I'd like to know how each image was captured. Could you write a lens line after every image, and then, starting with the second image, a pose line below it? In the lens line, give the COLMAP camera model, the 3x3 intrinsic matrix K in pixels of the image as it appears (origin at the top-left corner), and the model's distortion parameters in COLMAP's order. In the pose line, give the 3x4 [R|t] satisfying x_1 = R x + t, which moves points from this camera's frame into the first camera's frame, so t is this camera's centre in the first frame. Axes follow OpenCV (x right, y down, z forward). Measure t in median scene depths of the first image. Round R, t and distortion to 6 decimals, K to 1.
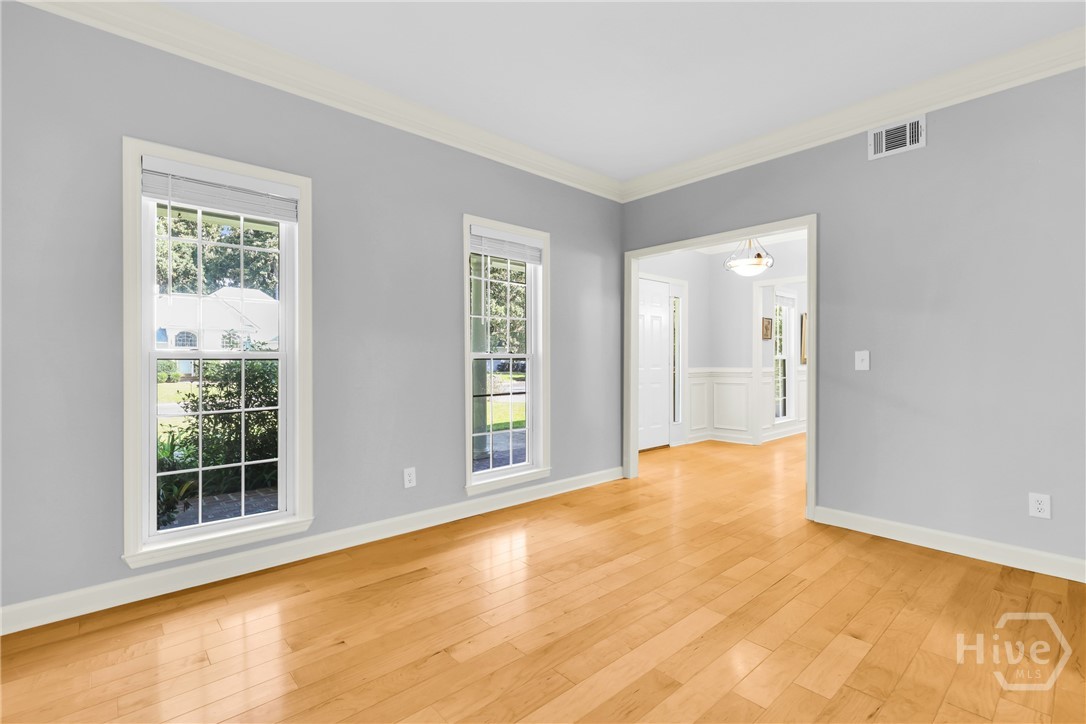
lens RADIAL K [[498.7, 0, 547.2], [0, 498.7, 356.2], [0, 0, 1]] dist [0.005293, -0.000530]
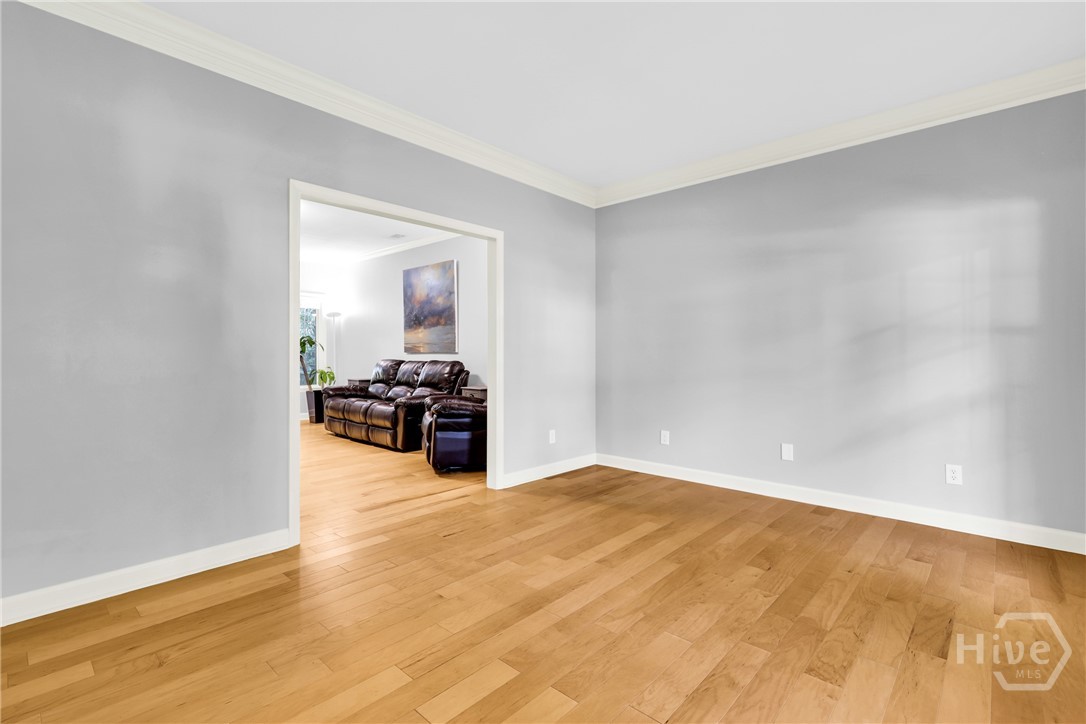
lens RADIAL K [[498.7, 0, 547.2], [0, 498.7, 356.2], [0, 0, 1]] dist [0.005293, -0.000530]
pose [[-0.994895, 0.000071, -0.100914, 0.353824], [-0.000373, 0.999990, 0.004382, 0.006835], [0.100914, 0.004398, -0.994885, 1.563805]]
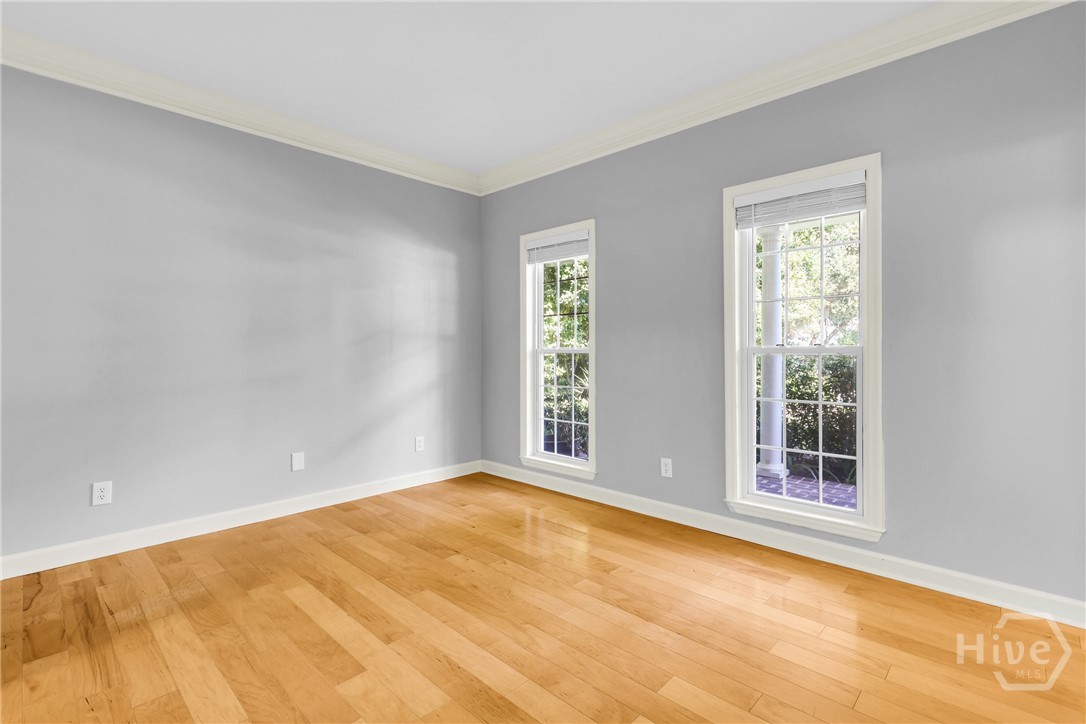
lens RADIAL K [[498.7, 0, 547.2], [0, 498.7, 356.2], [0, 0, 1]] dist [0.005293, -0.000530]
pose [[0.075993, 0.009179, -0.997066, 0.871265], [0.003021, 0.999951, 0.009436, -0.000322], [0.997104, -0.003730, 0.075962, 0.791397]]
